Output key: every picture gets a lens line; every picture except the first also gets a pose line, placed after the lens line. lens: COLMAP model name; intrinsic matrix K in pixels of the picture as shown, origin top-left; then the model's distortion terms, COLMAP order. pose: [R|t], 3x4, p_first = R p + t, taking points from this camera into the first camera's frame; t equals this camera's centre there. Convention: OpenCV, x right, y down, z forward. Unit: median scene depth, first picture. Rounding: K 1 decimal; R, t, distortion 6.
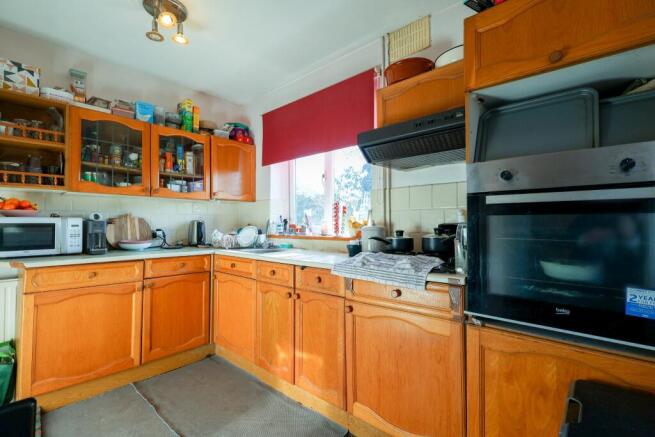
lens RADIAL K [[302.4, 0, 324.5], [0, 302.4, 216.4], [0, 0, 1]] dist [0.002068, 0.000175]
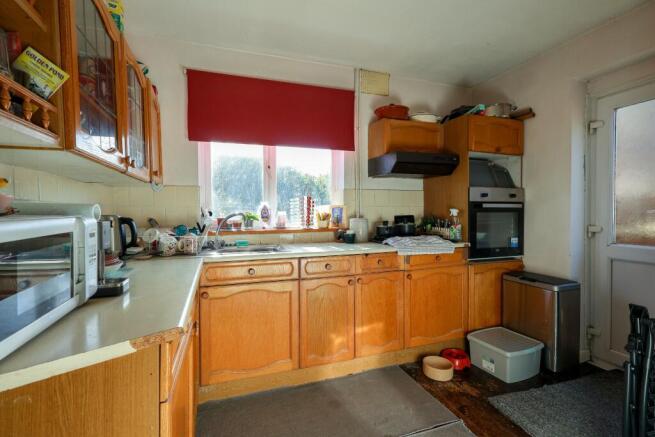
lens RADIAL K [[302.4, 0, 324.5], [0, 302.4, 219.2], [0, 0, 1]] dist [0.002068, 0.000175]
pose [[0.473752, -0.021724, 0.880390, -1.154921], [-0.017428, 0.999269, 0.034036, -0.006263], [-0.880486, -0.031468, 0.473027, 0.579898]]
